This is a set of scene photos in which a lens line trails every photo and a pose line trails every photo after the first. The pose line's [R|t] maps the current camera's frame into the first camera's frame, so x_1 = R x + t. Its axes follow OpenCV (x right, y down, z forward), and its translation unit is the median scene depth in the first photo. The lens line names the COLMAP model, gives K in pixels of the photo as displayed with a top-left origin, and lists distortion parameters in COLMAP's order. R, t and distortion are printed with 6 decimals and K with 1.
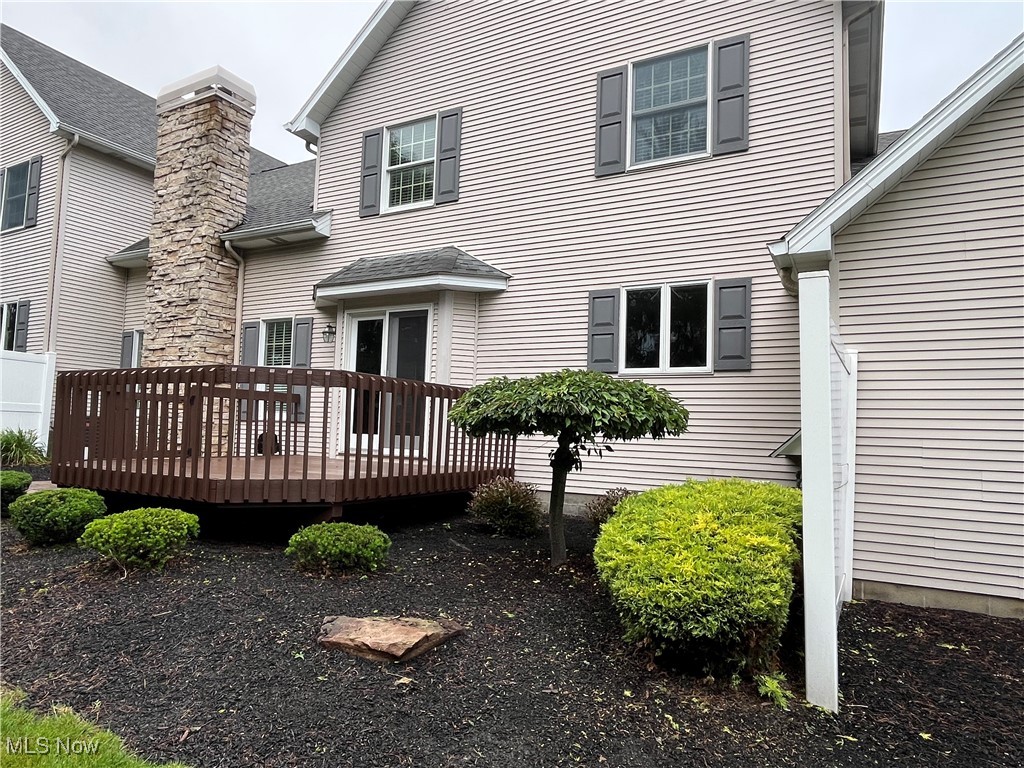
lens RADIAL K [[643.1, 0, 510.5], [0, 643.1, 387.0], [0, 0, 1]] dist [-0.001861, 0.006351]
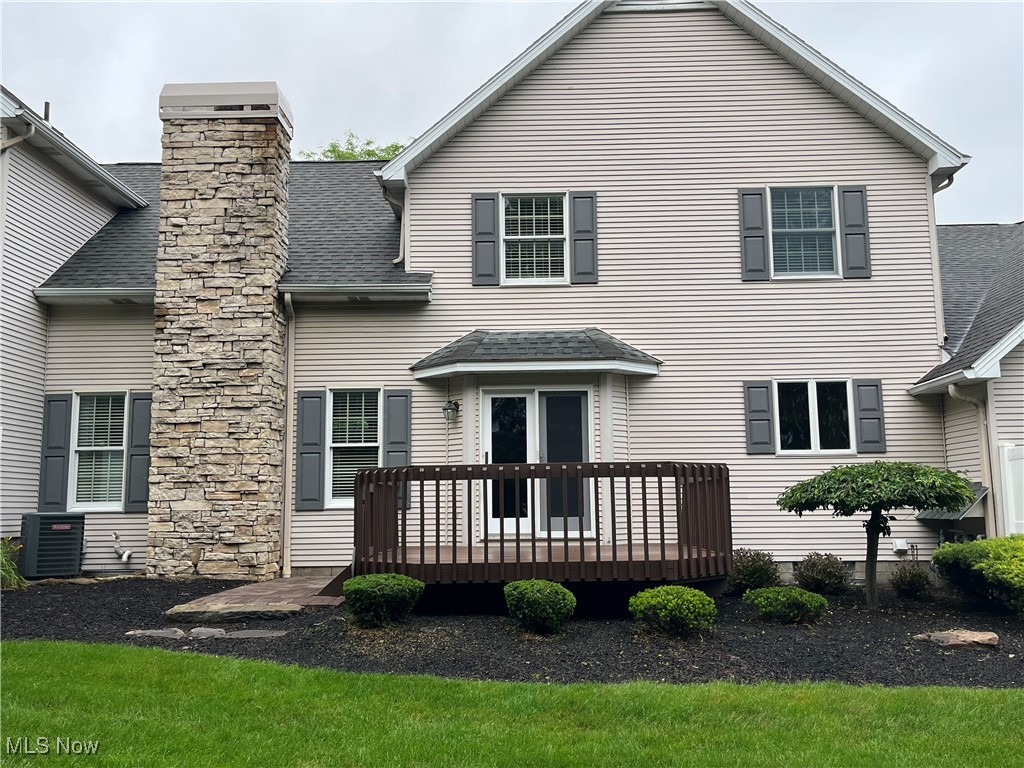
lens RADIAL K [[888.8, 0, 508.9], [0, 888.8, 386.8], [0, 0, 1]] dist [0.058414, -0.023968]
pose [[0.884017, 0.015854, 0.467186, -0.846306], [0.006974, 0.998866, -0.047092, -0.058547], [-0.467403, 0.044889, 0.882904, -0.170416]]
